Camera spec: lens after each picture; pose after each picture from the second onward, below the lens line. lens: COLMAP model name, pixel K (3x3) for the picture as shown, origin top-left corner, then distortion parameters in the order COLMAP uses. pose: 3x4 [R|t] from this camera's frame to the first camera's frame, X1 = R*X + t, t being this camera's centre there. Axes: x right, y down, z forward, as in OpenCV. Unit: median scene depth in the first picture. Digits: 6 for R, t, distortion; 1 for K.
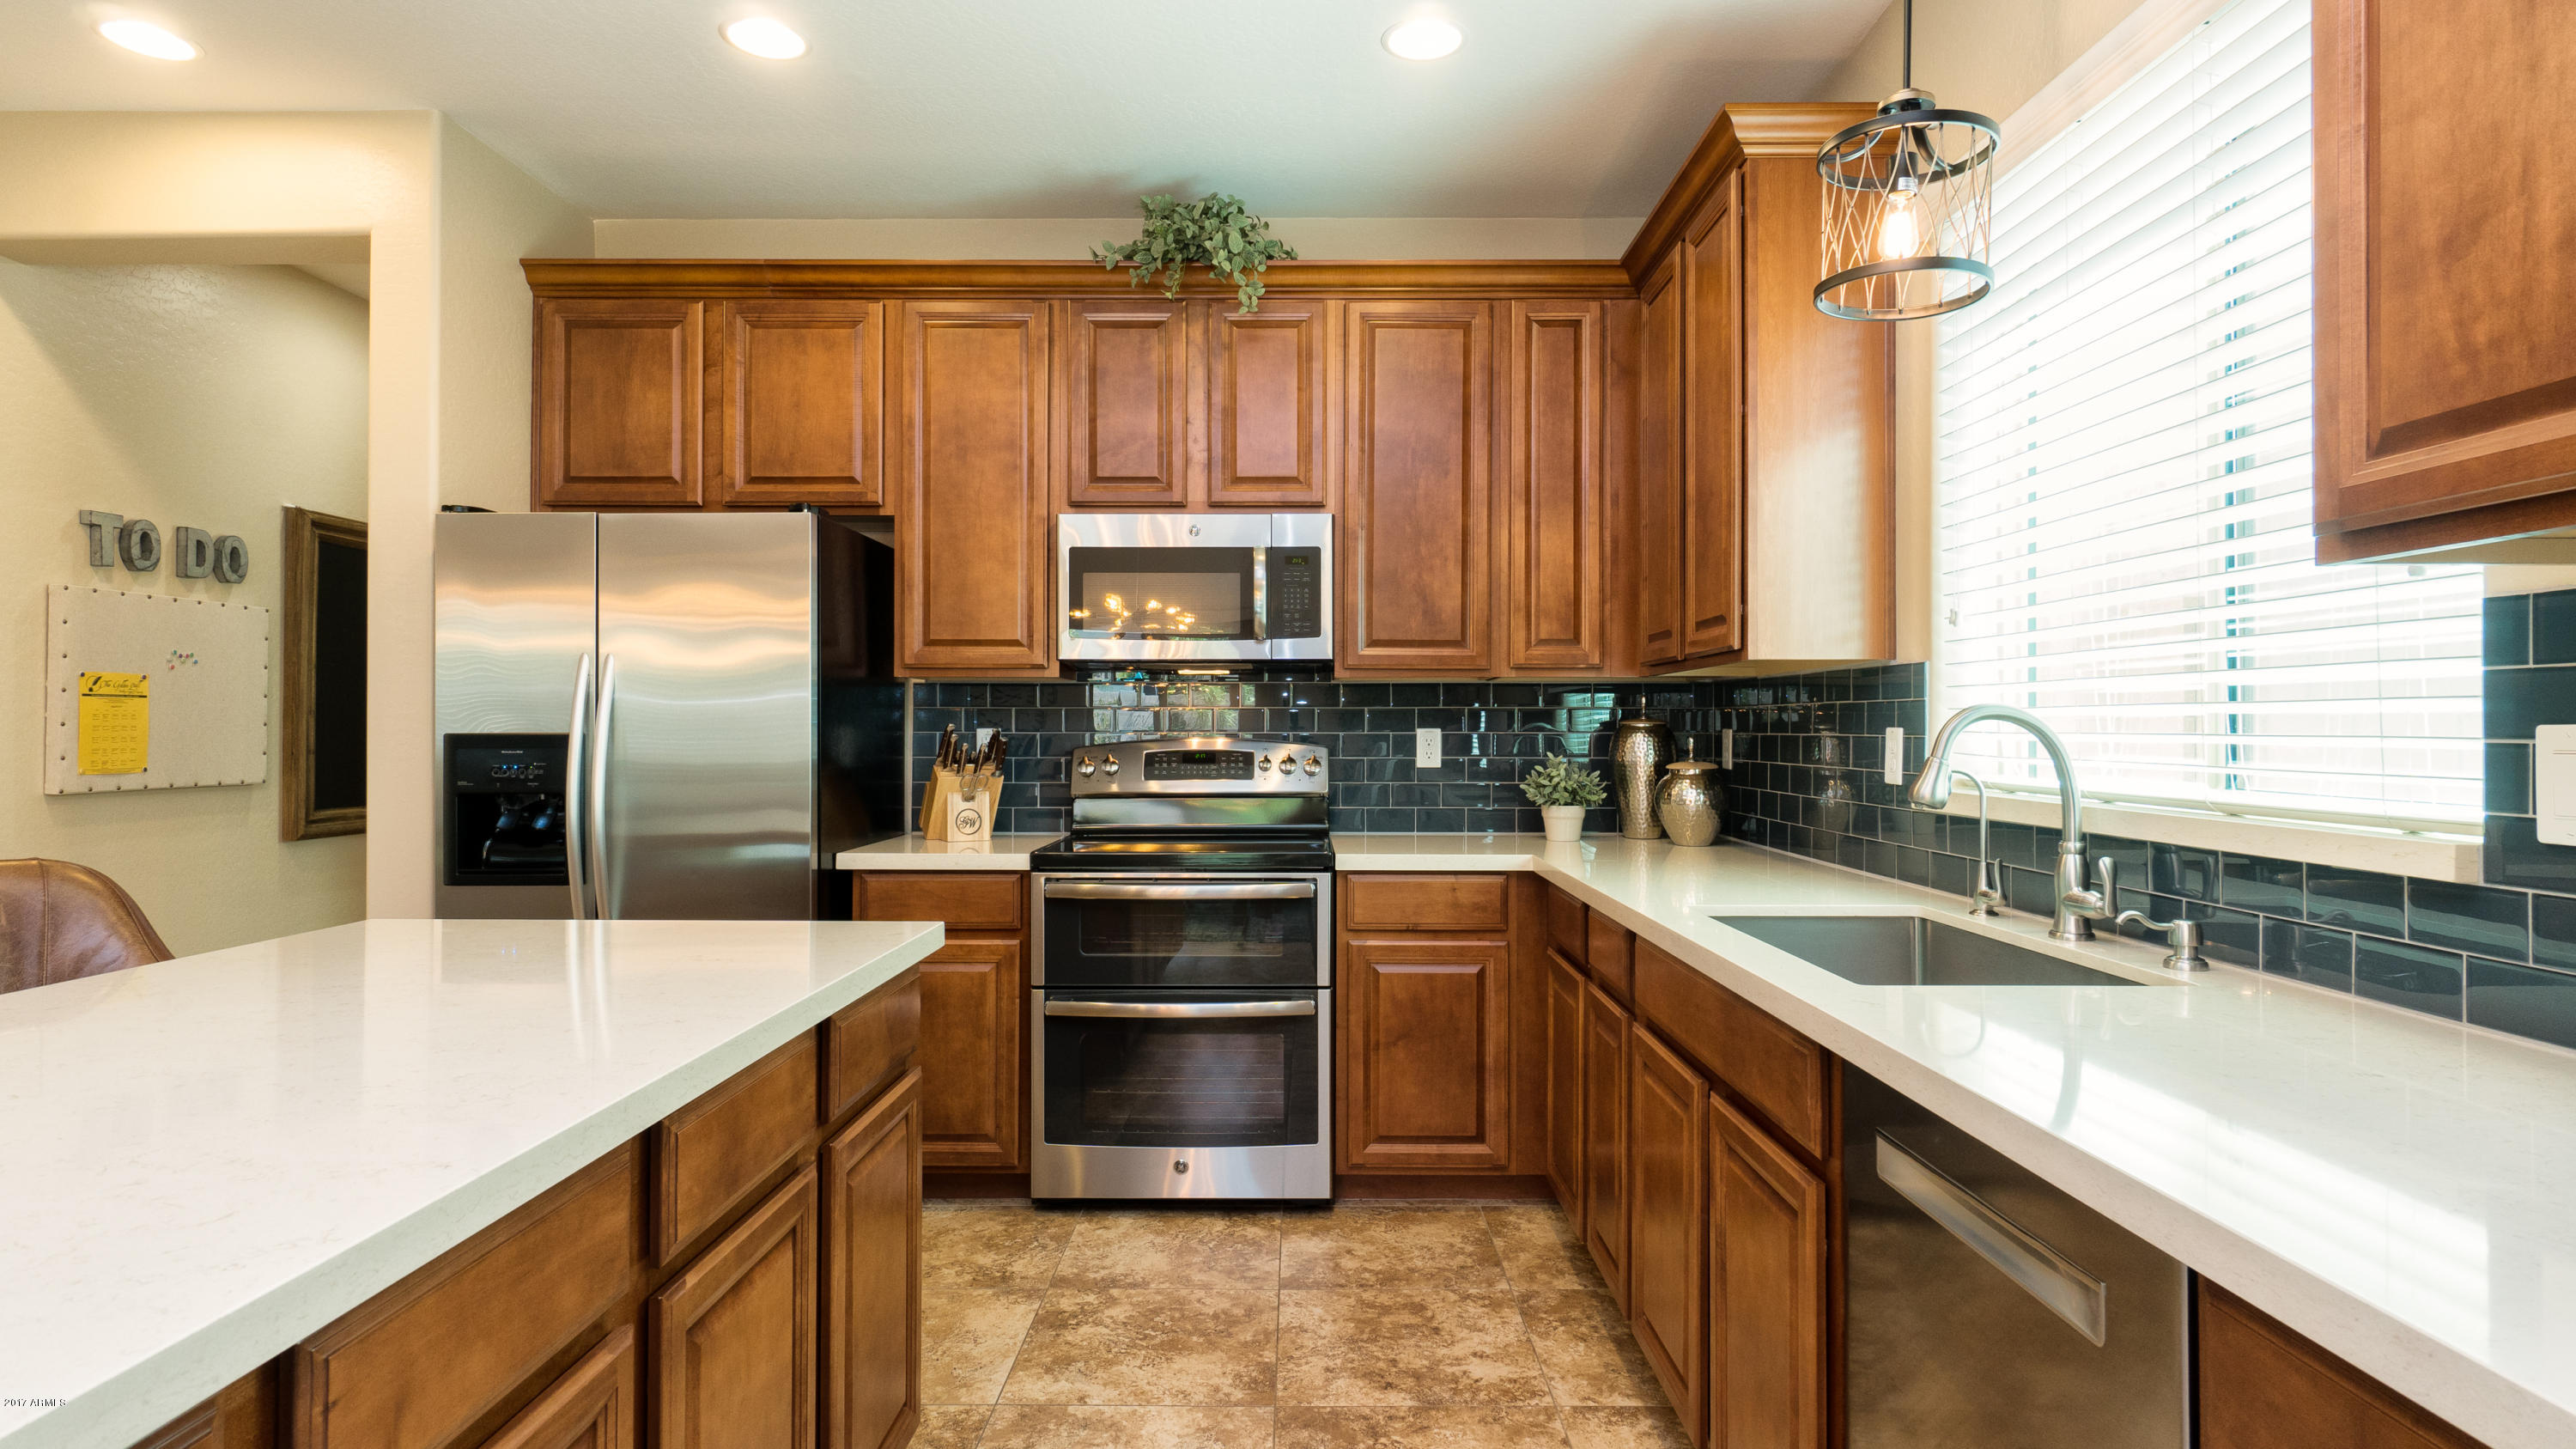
lens RADIAL K [[1342.5, 0, 1291.8], [0, 1342.5, 717.7], [0, 0, 1]] dist [0.003542, 0.000531]
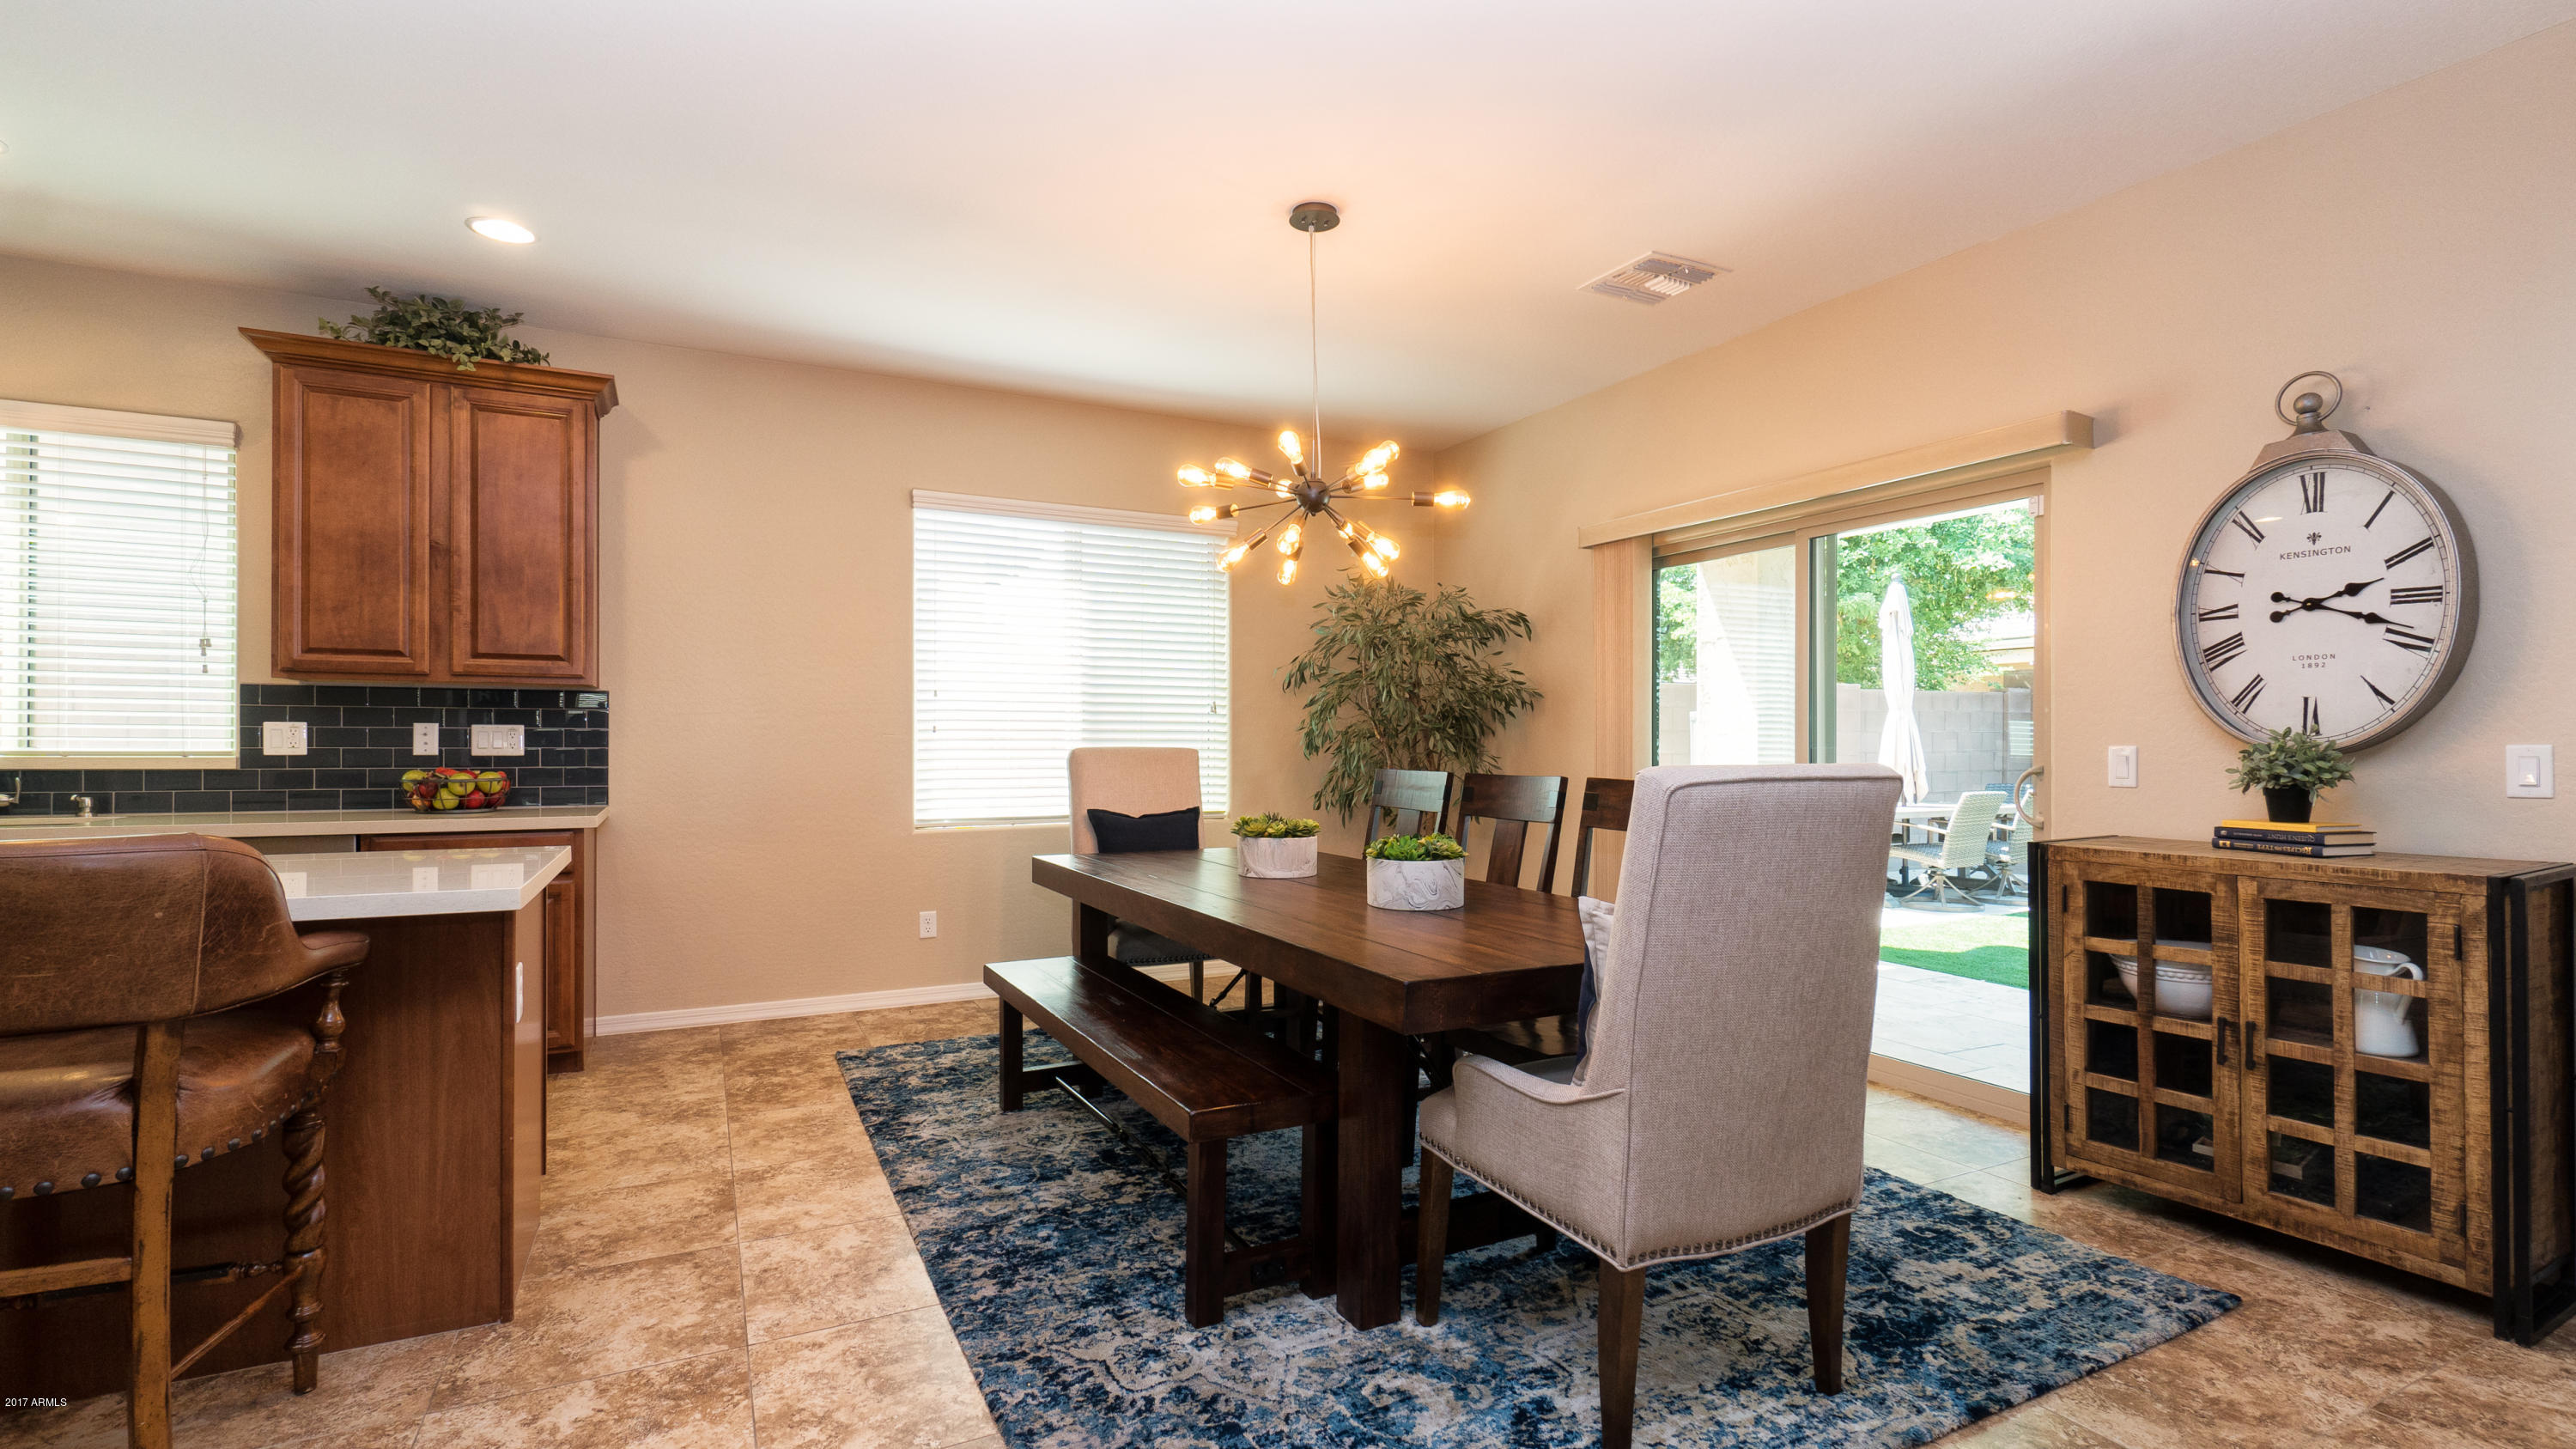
lens RADIAL K [[1131.9, 0, 1291.2], [0, 1131.9, 742.0], [0, 0, 1]] dist [0.000739, 0.000142]
pose [[-0.473556, -0.003210, 0.880758, -1.111269], [-0.013960, 0.999895, -0.003862, 0.011616], [-0.880653, -0.014124, -0.473551, 0.010767]]
